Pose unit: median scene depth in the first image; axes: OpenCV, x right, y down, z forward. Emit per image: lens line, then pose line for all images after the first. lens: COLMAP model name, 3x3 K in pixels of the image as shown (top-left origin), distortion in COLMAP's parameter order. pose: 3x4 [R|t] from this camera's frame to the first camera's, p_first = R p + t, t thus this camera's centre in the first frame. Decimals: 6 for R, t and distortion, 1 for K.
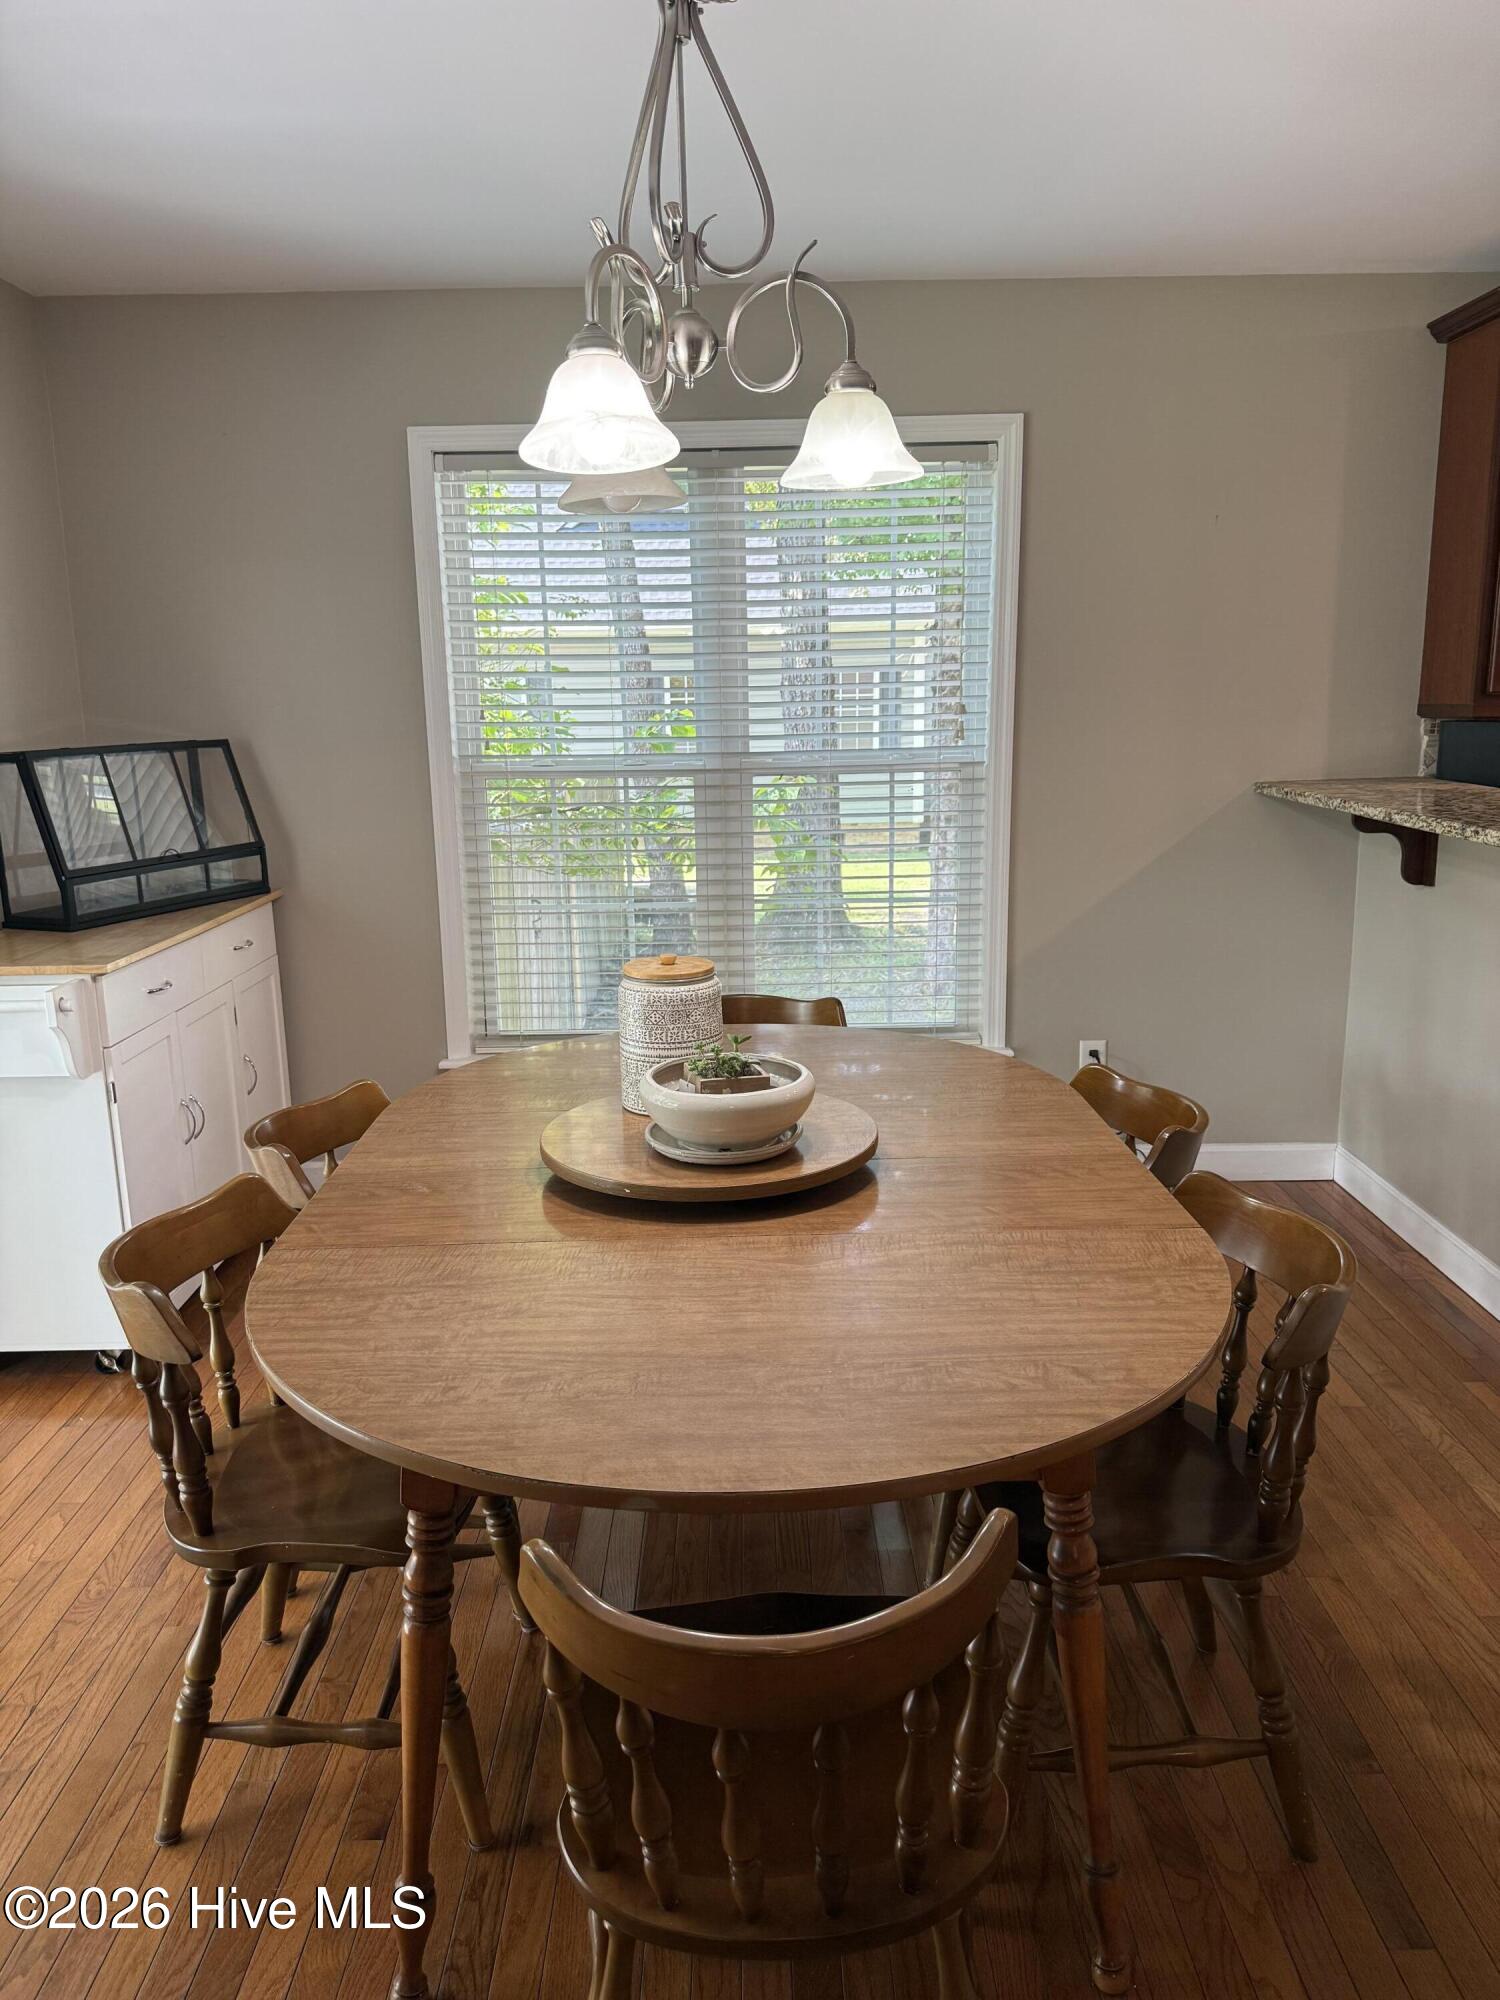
lens RADIAL K [[1421.1, 0, 748.7], [0, 1421.1, 999.9], [0, 0, 1]] dist [0.048577, -0.056026]
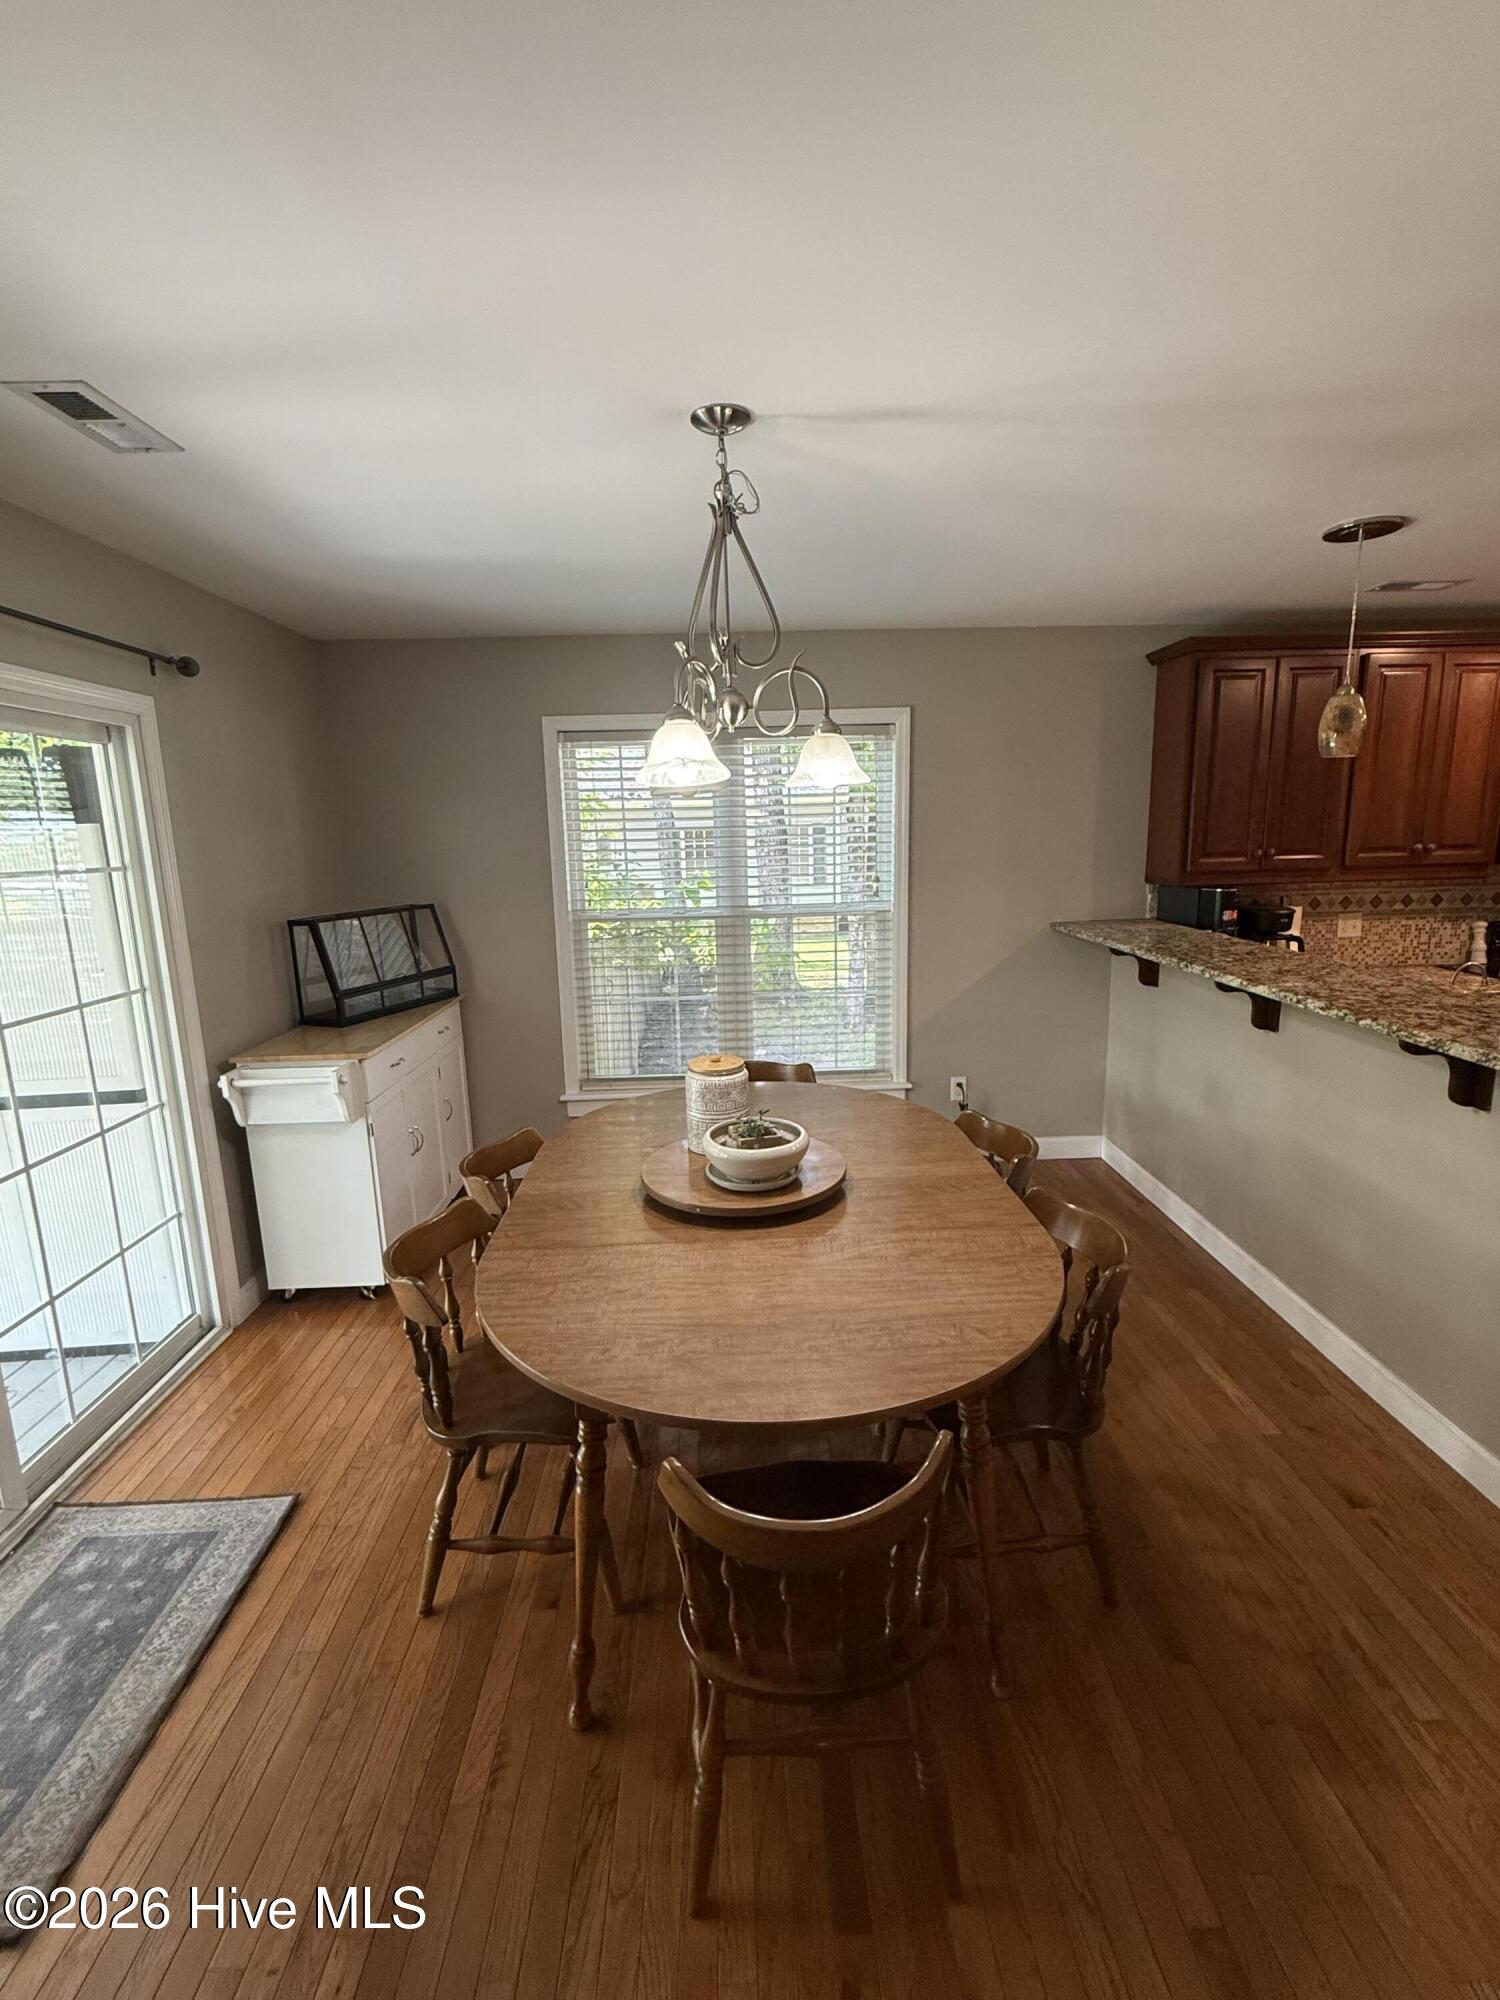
lens RADIAL K [[874.0, 0, 755.1], [0, 874.0, 1000.4], [0, 0, 1]] dist [0.000884, -0.000383]
pose [[0.999547, -0.012198, 0.027505, -0.040791], [0.012835, 0.999650, -0.023127, -0.076991], [-0.027213, 0.023470, 0.999354, -0.022882]]
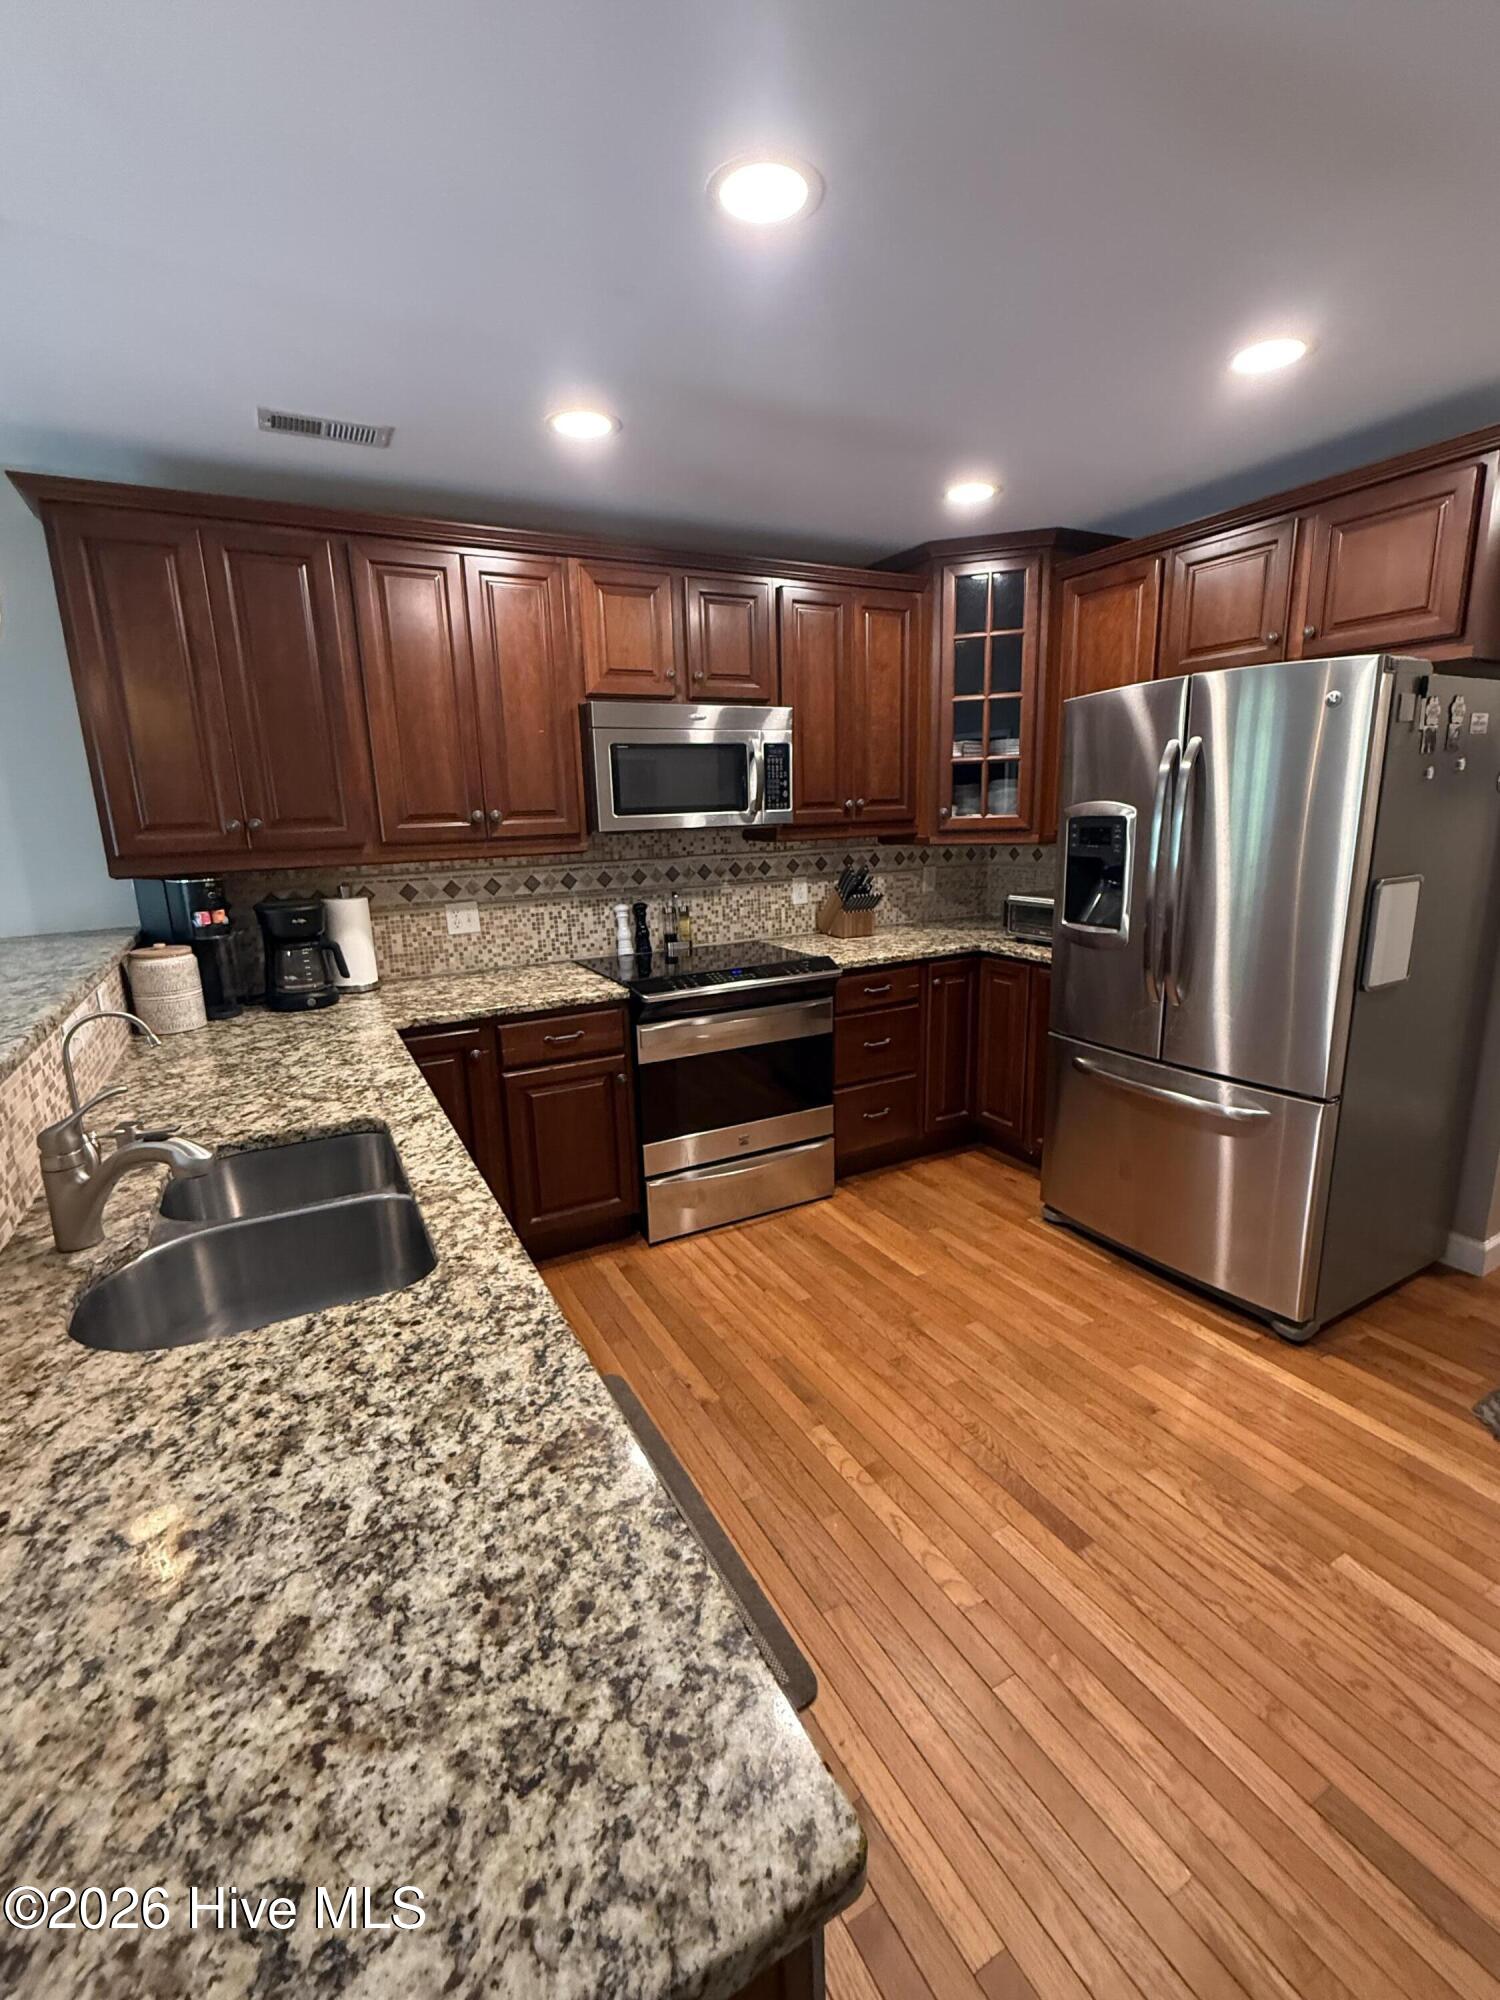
lens RADIAL K [[874.0, 0, 751.4], [0, 874.0, 1002.5], [0, 0, 1]] dist [0.000884, -0.000383]
pose [[0.878549, -0.113710, 0.463919, 1.053389], [0.115076, 0.993030, 0.025473, -0.108459], [-0.463582, 0.031007, 0.885511, 0.316042]]
